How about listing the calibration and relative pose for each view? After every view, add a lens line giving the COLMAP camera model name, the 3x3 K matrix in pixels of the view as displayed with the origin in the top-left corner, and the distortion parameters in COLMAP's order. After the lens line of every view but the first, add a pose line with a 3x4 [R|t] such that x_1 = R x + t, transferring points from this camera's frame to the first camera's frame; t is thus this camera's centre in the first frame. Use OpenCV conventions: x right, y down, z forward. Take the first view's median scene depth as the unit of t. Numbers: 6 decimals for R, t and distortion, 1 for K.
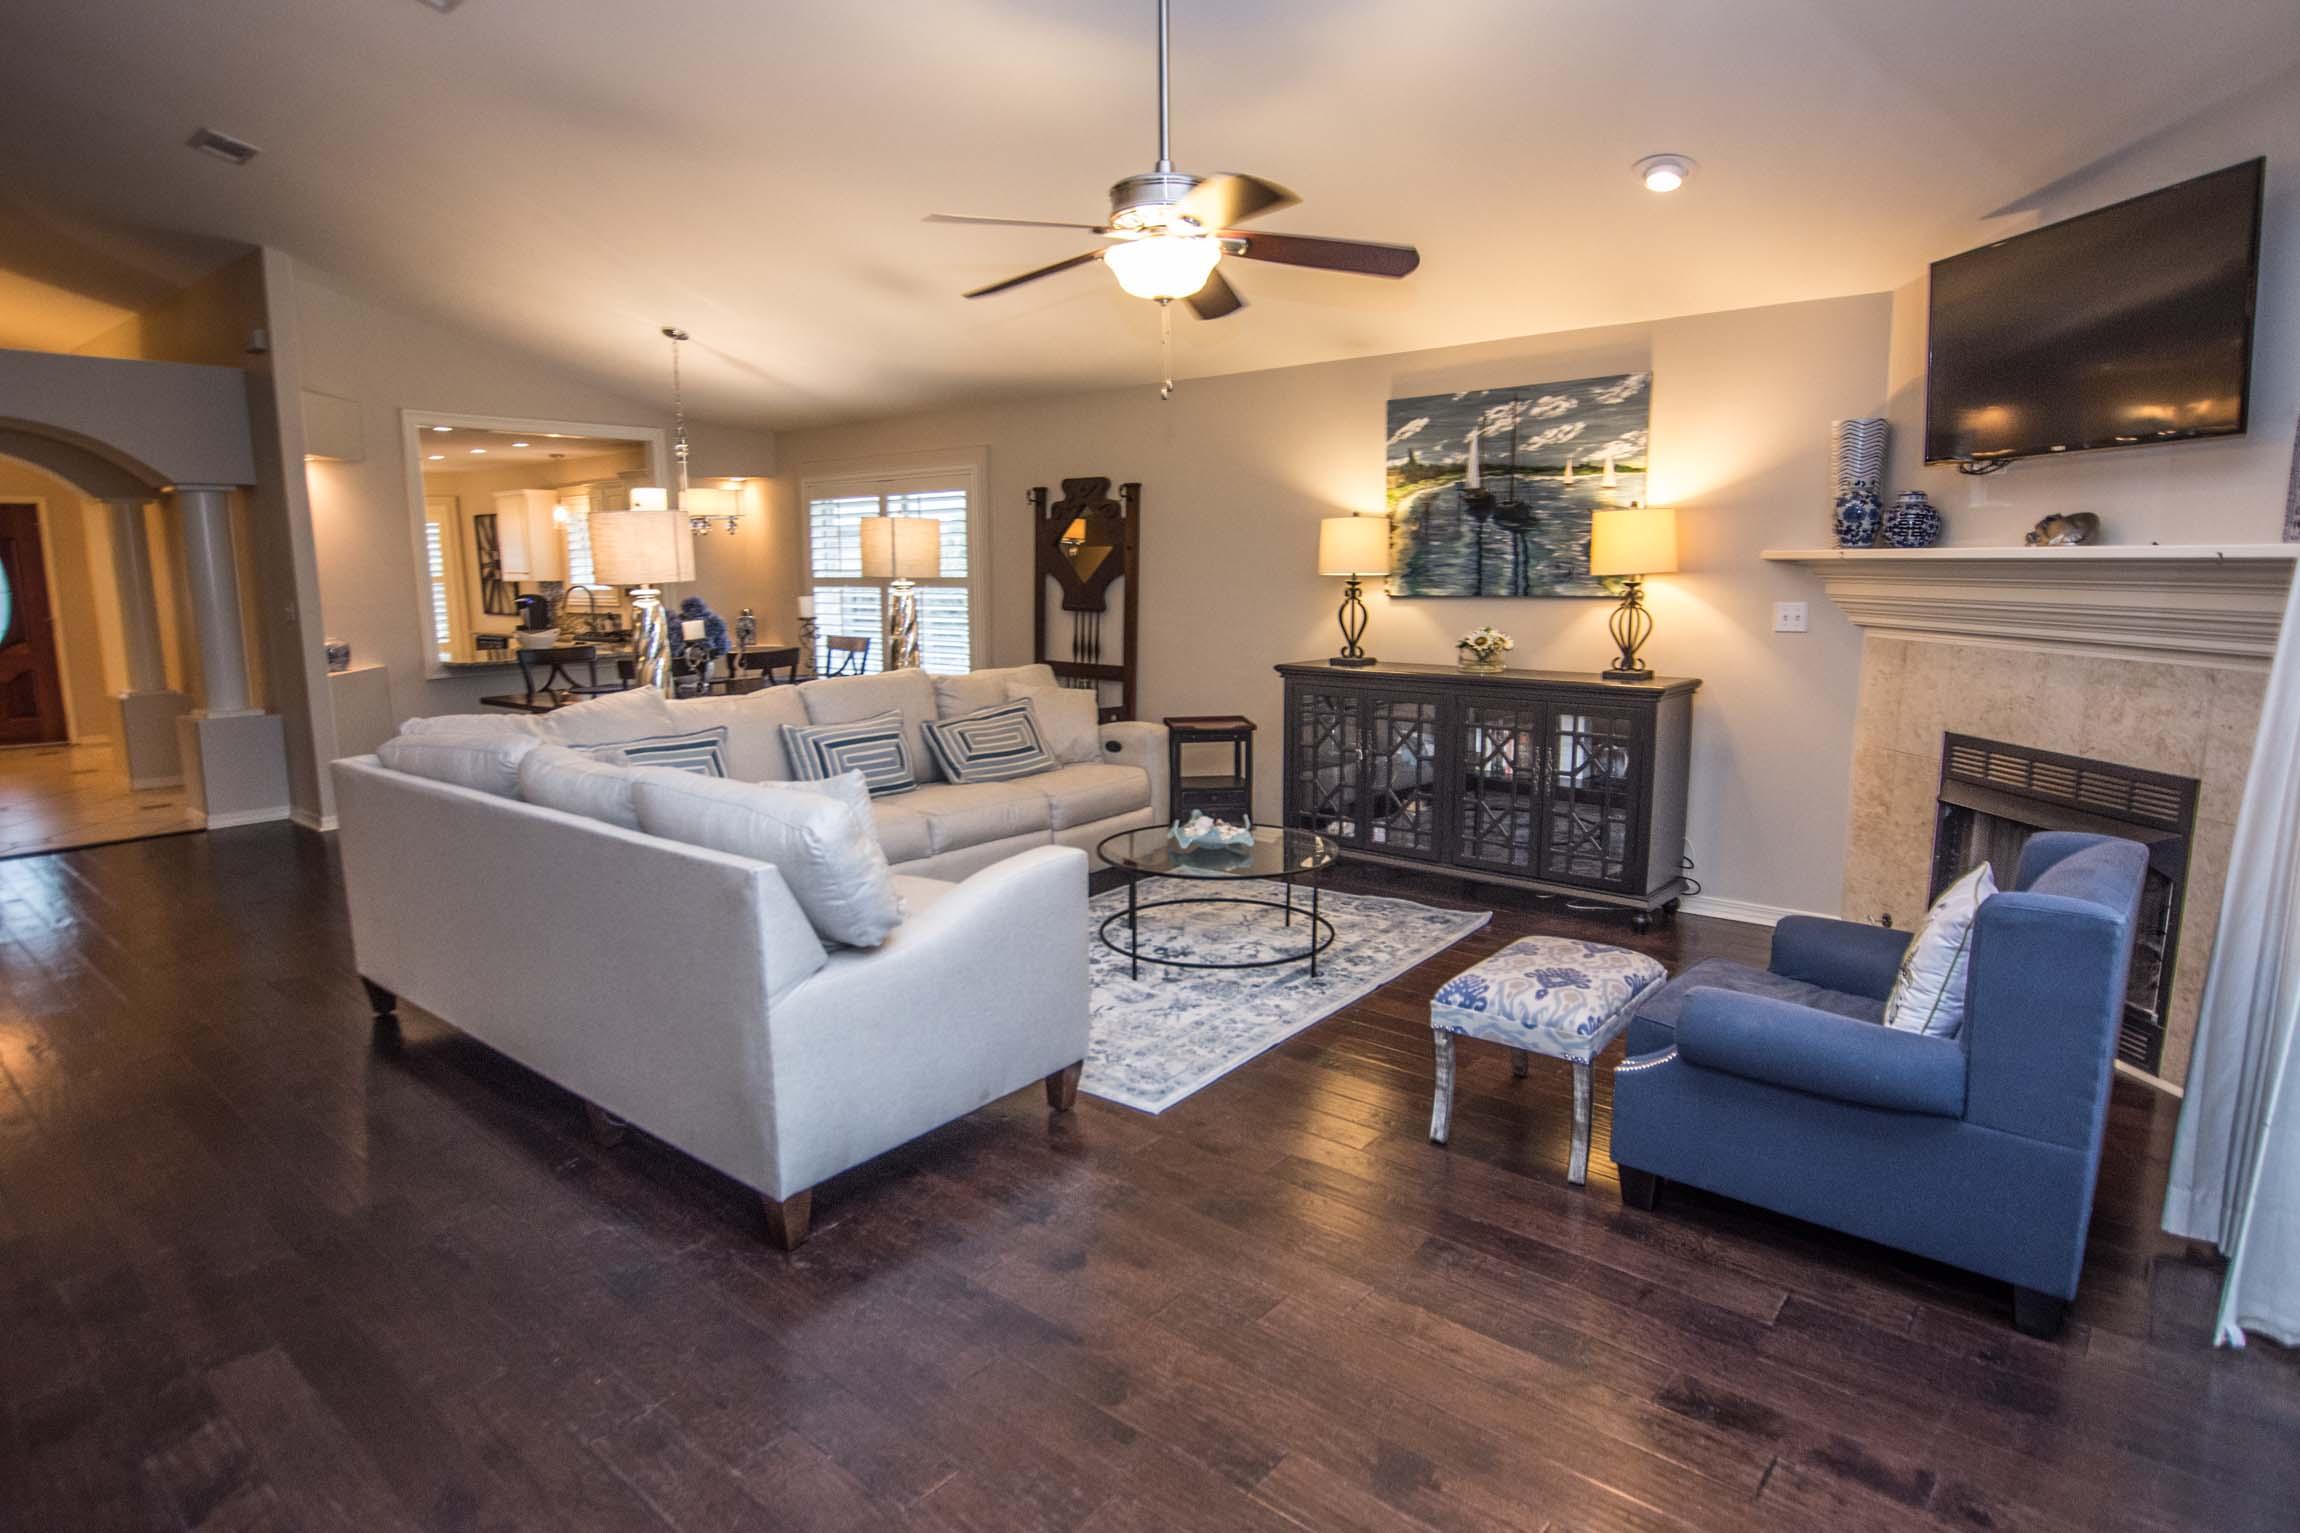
lens RADIAL K [[1234.7, 0, 1154.2], [0, 1234.7, 774.2], [0, 0, 1]] dist [-0.022096, 0.000239]
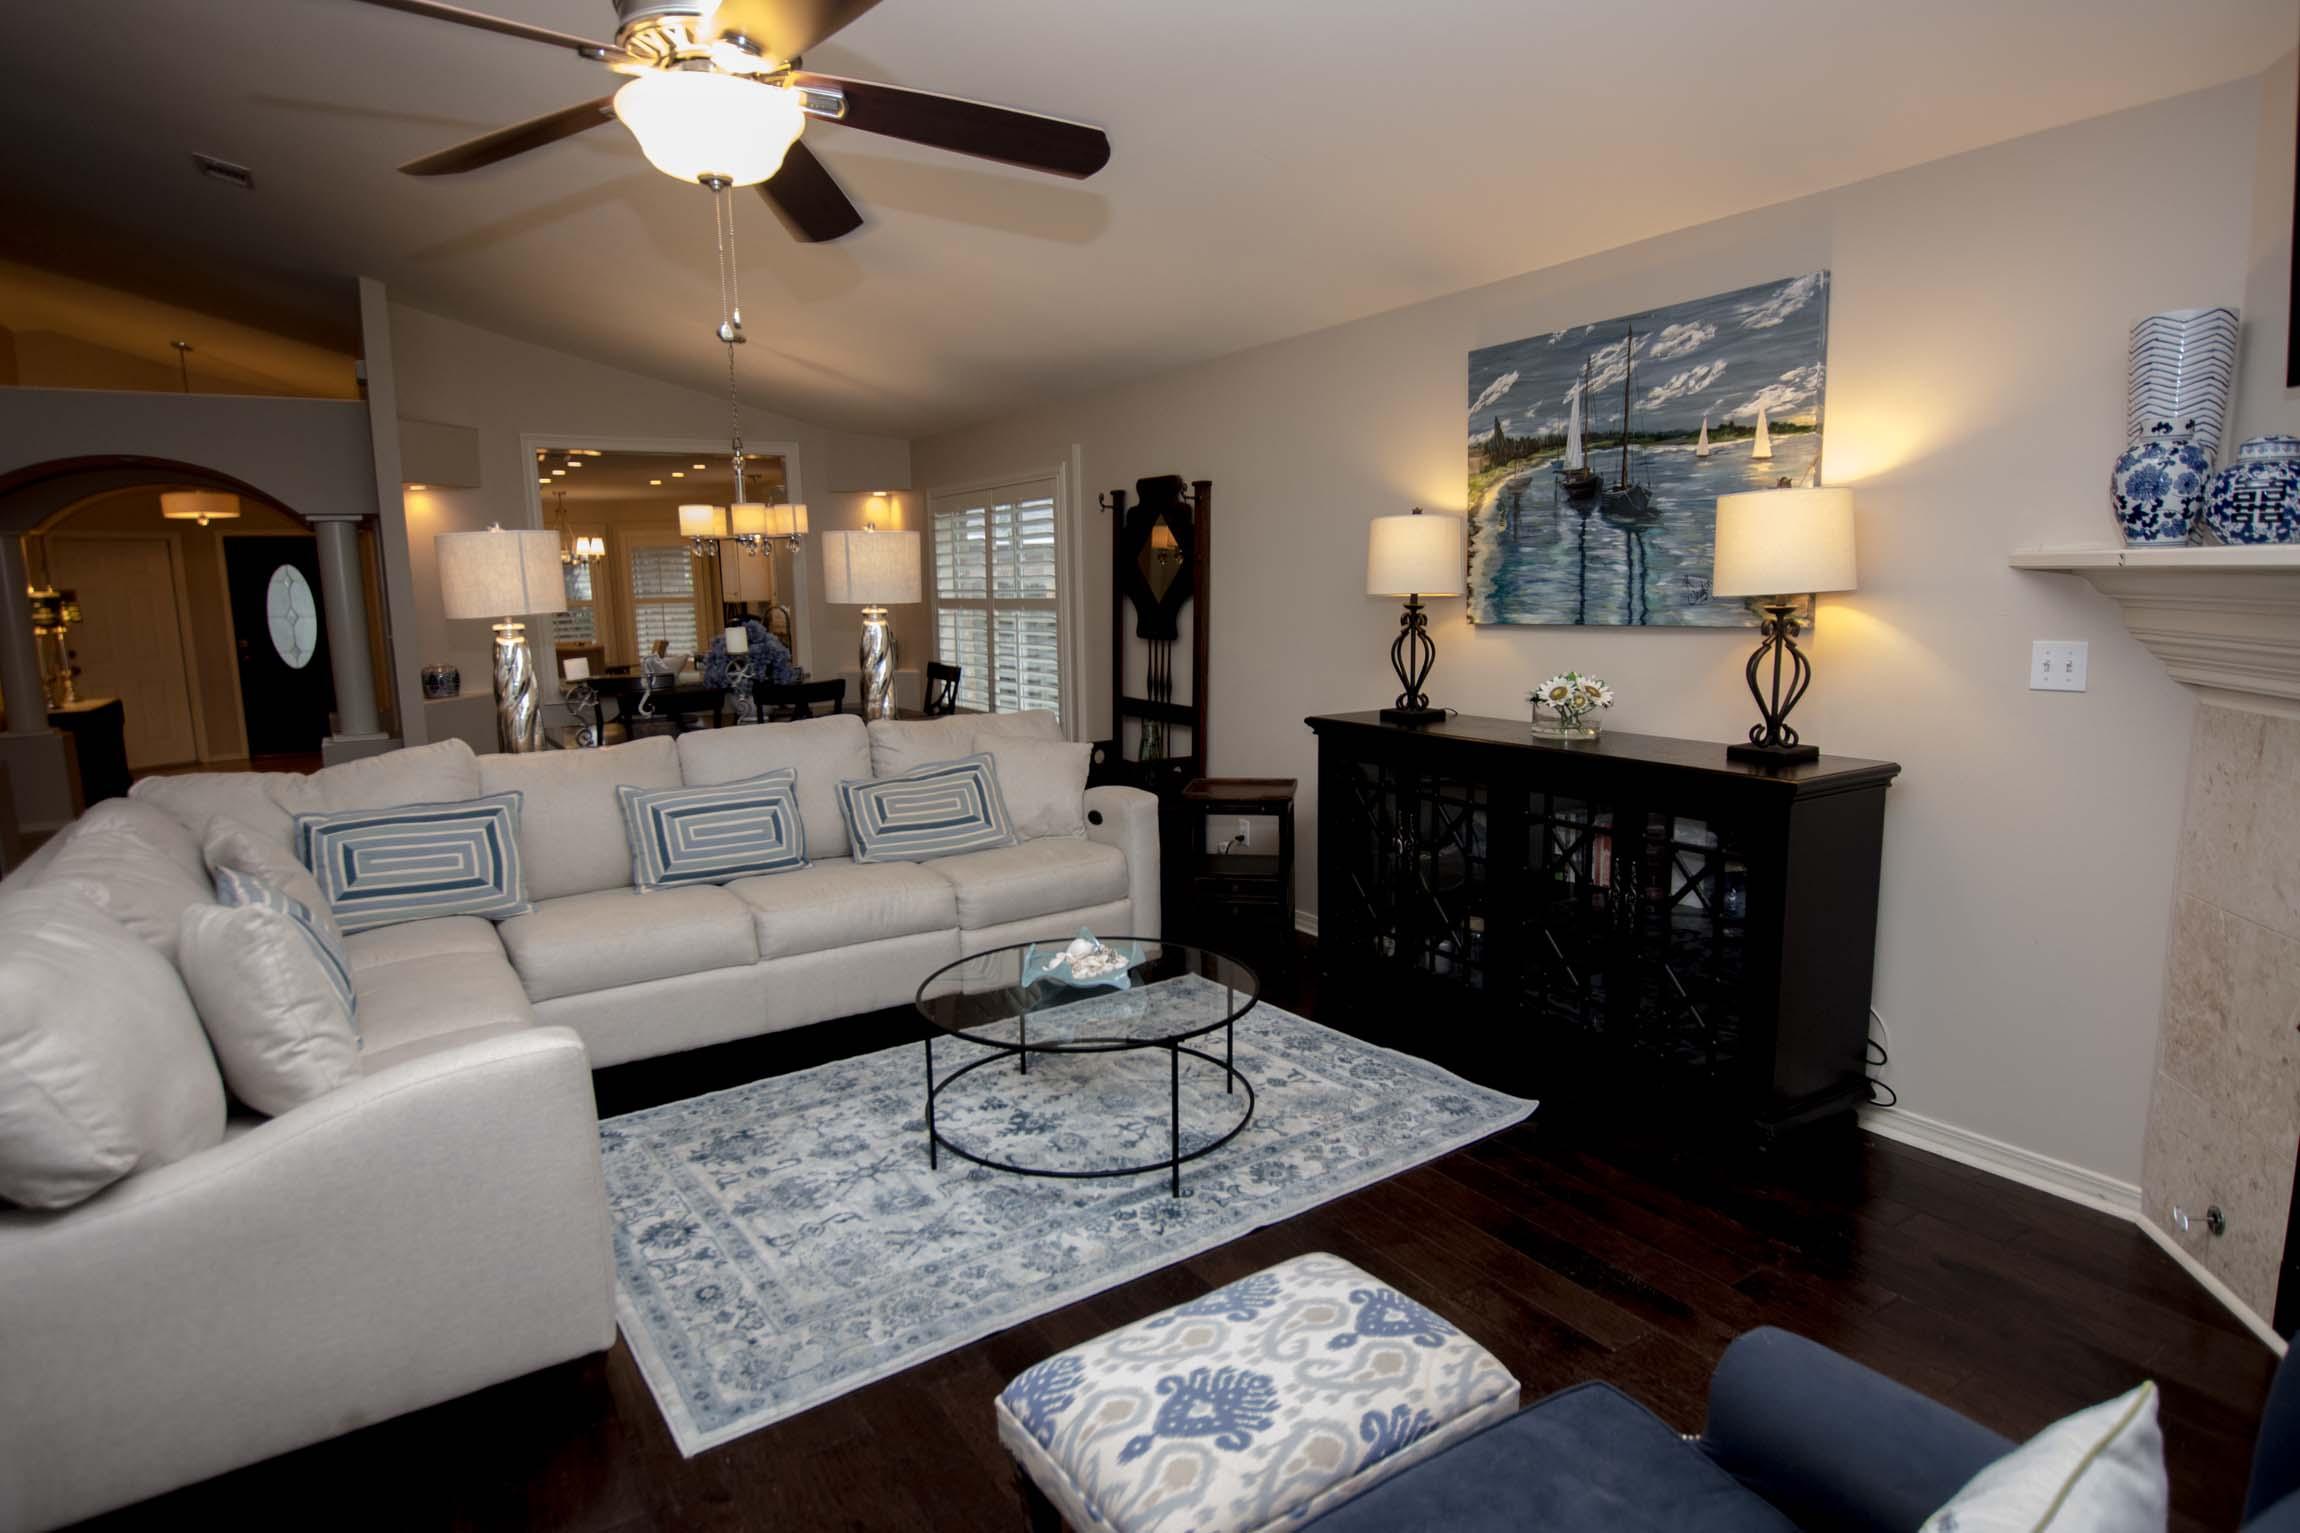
lens RADIAL K [[1234.7, 0, 1154.2], [0, 1234.7, 774.2], [0, 0, 1]] dist [-0.022096, 0.000239]
pose [[0.953531, 0.033550, -0.299420, 0.255756], [-0.035805, 0.999357, -0.002045, -0.053772], [0.299159, 0.012671, 0.954119, 0.286033]]
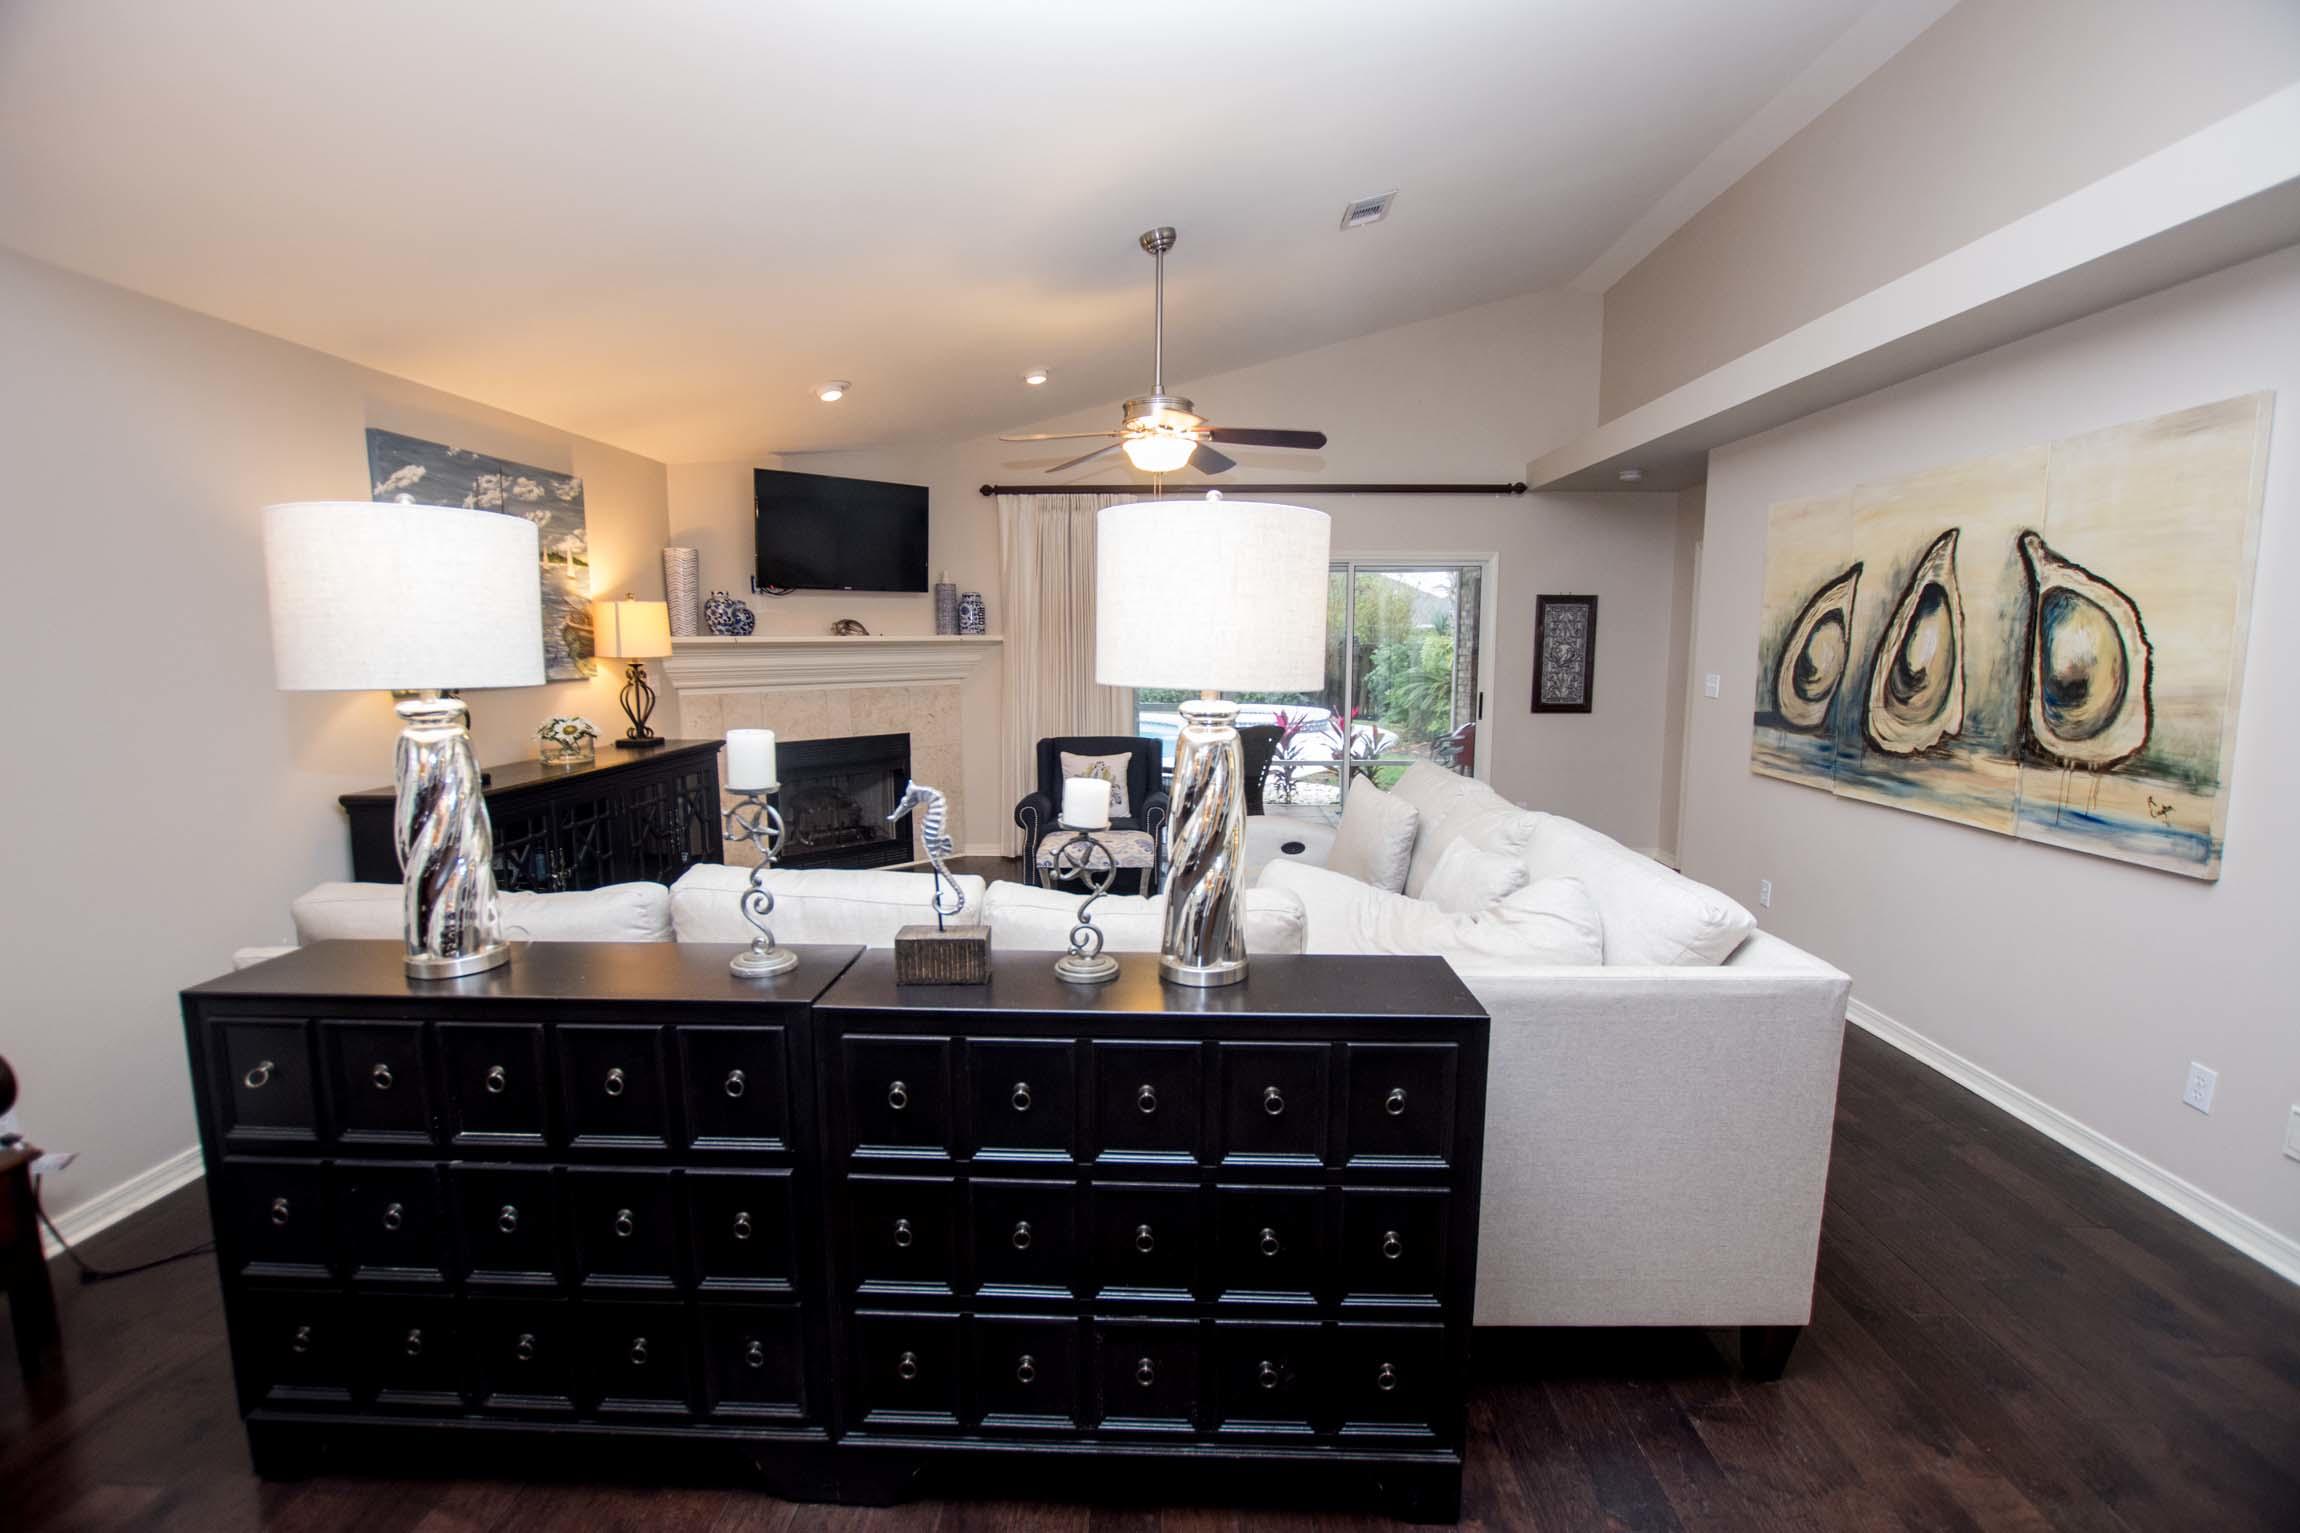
lens RADIAL K [[1018.2, 0, 1157.6], [0, 1018.2, 764.5], [0, 0, 1]] dist [-0.028850, -0.000059]
pose [[-0.611819, -0.083675, 0.786559, -0.624887], [0.145793, 0.965423, 0.216107, -0.184485], [-0.777445, 0.246893, -0.578466, 1.111855]]
